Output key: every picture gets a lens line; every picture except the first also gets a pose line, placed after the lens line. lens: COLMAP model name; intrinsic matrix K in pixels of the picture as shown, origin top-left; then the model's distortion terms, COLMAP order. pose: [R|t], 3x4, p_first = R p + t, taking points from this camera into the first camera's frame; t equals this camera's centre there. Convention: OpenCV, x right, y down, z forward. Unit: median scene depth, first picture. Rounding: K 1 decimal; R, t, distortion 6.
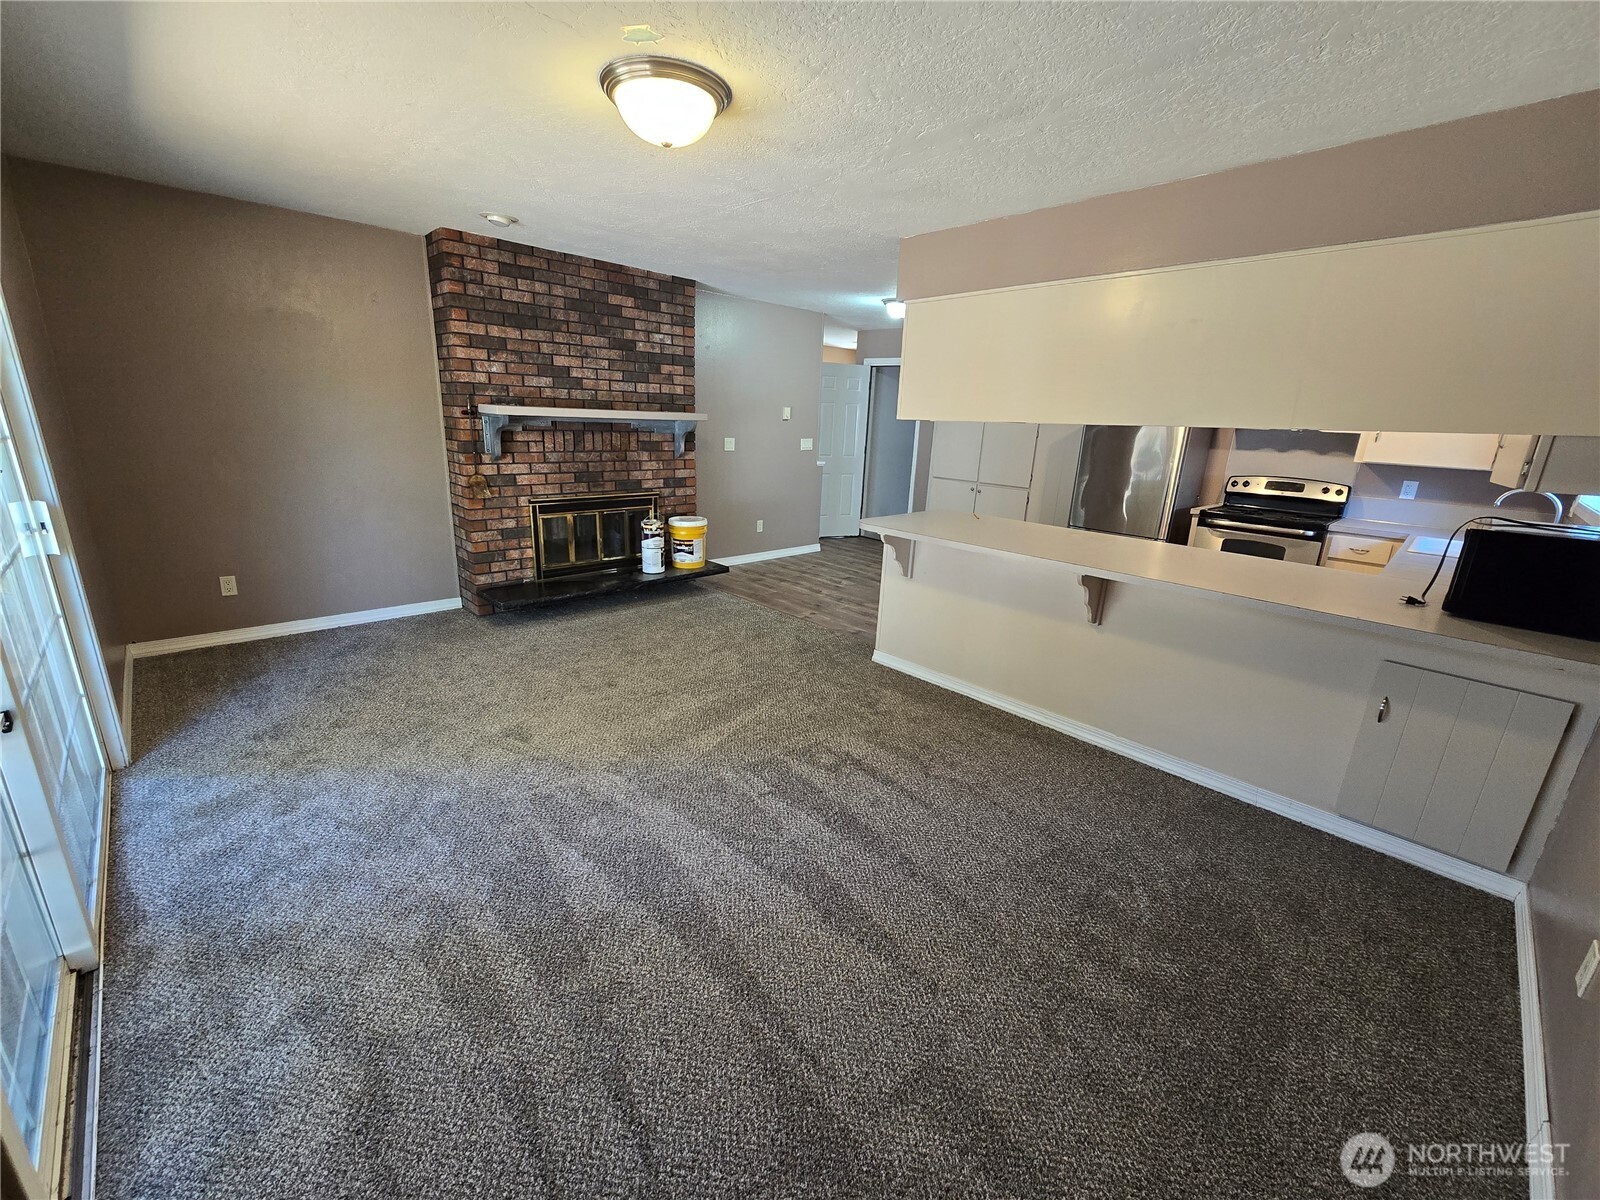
lens RADIAL K [[652.4, 0, 798.9], [0, 652.4, 600.7], [0, 0, 1]] dist [-0.002871, -0.000678]
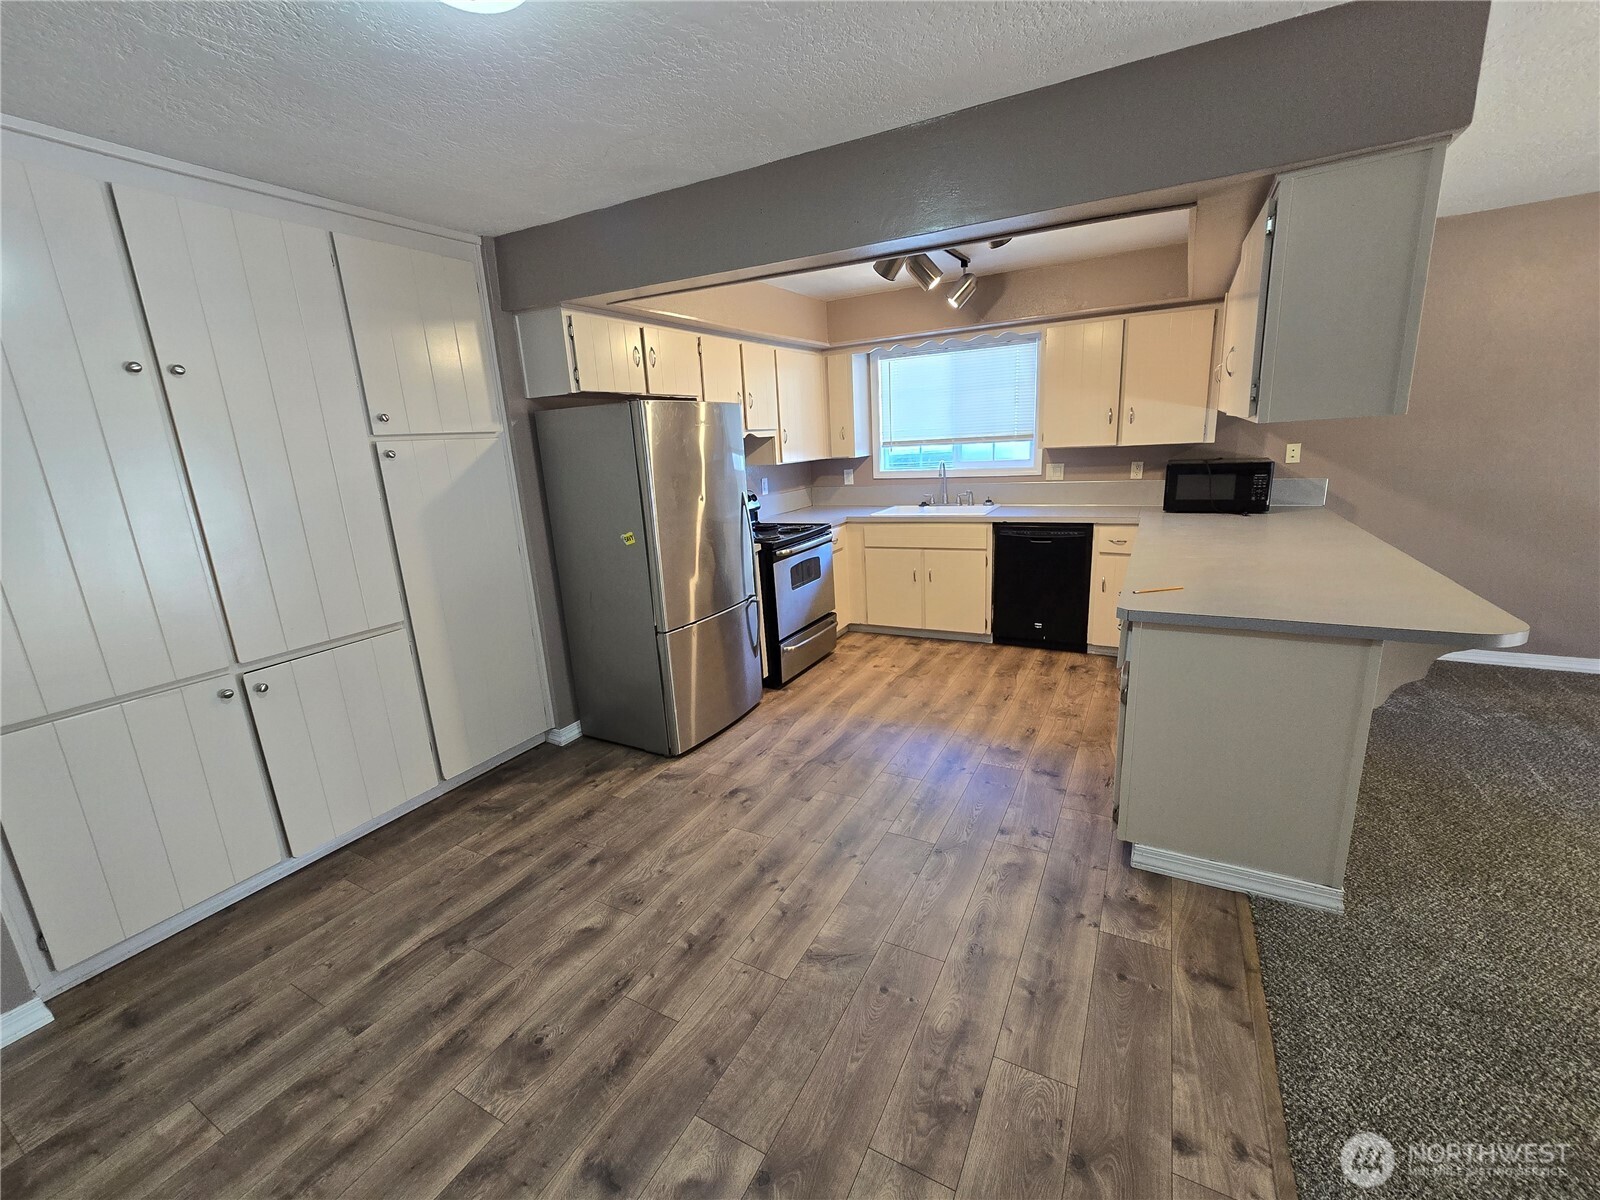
lens RADIAL K [[652.4, 0, 798.9], [0, 652.4, 600.7], [0, 0, 1]] dist [-0.002871, -0.000678]
pose [[-0.296635, -0.255992, 0.920041, -0.132257], [0.306577, 0.886884, 0.345612, -0.351563], [-0.904444, 0.384584, -0.184599, 1.190196]]
